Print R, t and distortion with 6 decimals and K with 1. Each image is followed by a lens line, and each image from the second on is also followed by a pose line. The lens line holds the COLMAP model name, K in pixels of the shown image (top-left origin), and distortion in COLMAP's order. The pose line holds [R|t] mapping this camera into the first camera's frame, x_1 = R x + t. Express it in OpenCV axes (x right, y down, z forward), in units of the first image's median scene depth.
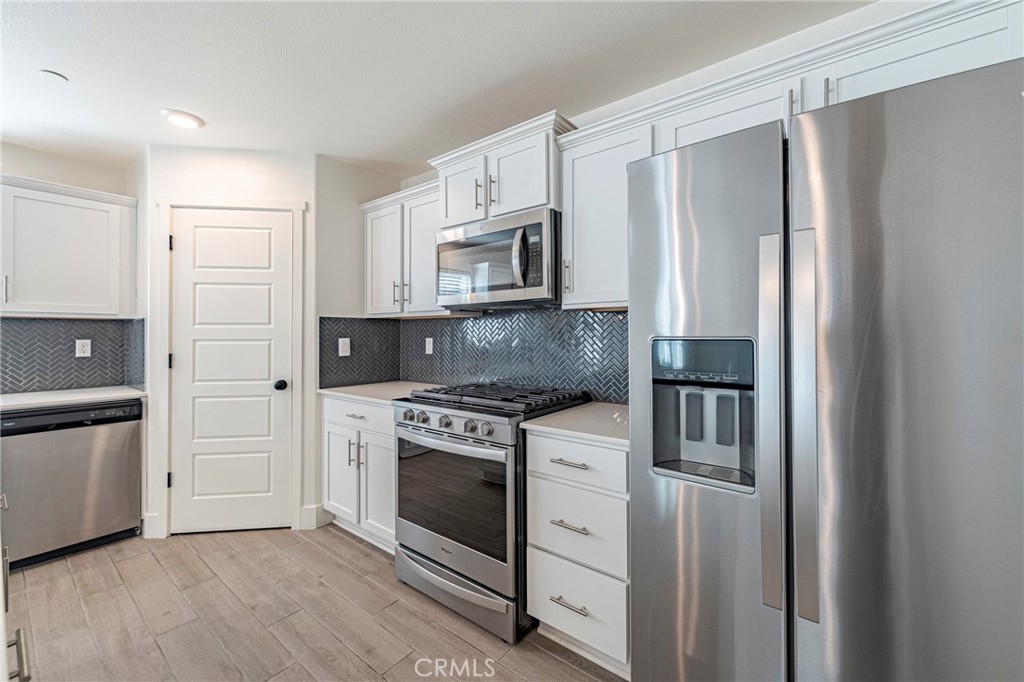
lens RADIAL K [[404.4, 0, 517.7], [0, 404.4, 335.0], [0, 0, 1]] dist [-0.000722, -0.000075]
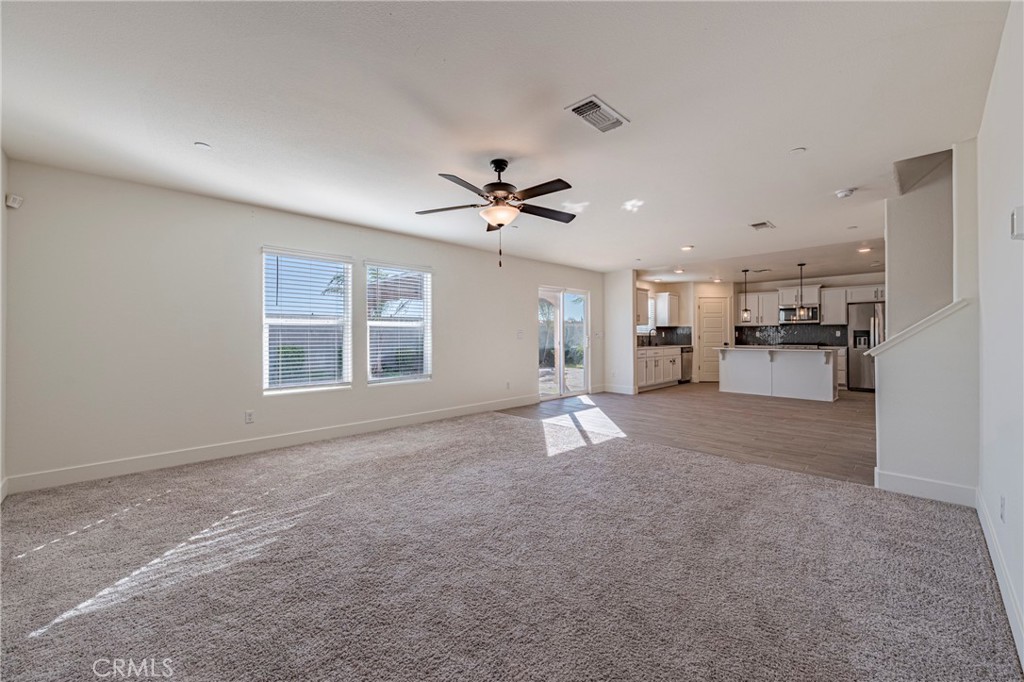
lens RADIAL K [[404.4, 0, 513.4], [0, 404.4, 333.2], [0, 0, 1]] dist [-0.000722, -0.000075]
pose [[0.989173, -0.002299, -0.146738, -2.671861], [0.001827, 0.999993, -0.003353, 0.044081], [0.146745, 0.003048, 0.989170, -4.068817]]
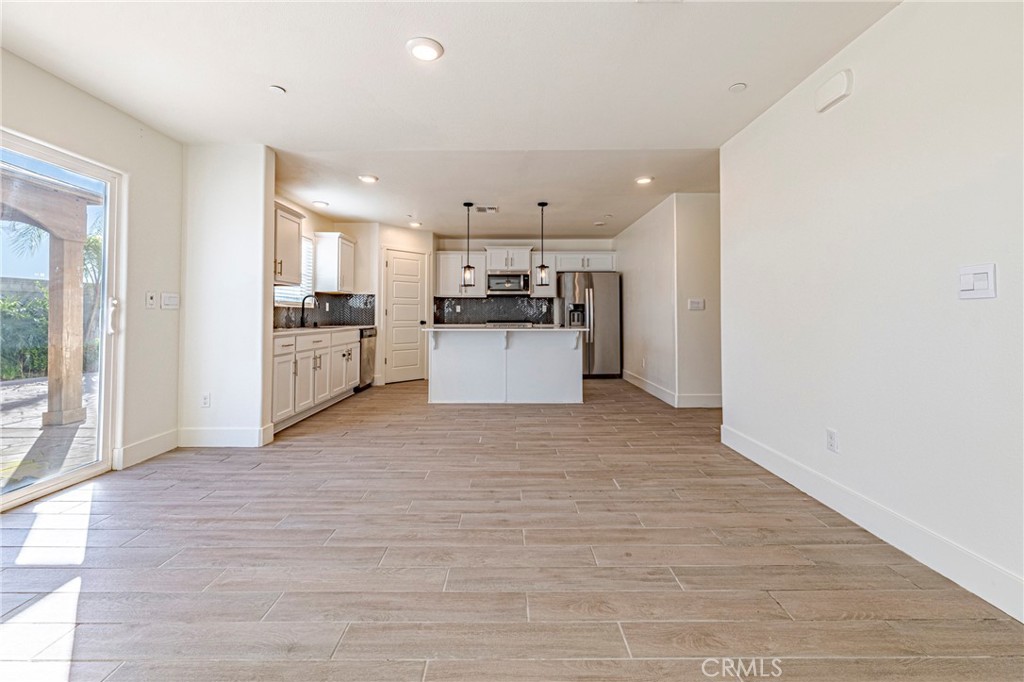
lens RADIAL K [[404.4, 0, 507.3], [0, 404.4, 306.5], [0, 0, 1]] dist [-0.000722, -0.000075]
pose [[0.792447, 0.016036, 0.609730, -2.287769], [-0.003132, 0.999748, -0.022223, 0.104334], [-0.609932, 0.015701, 0.792298, -1.783914]]
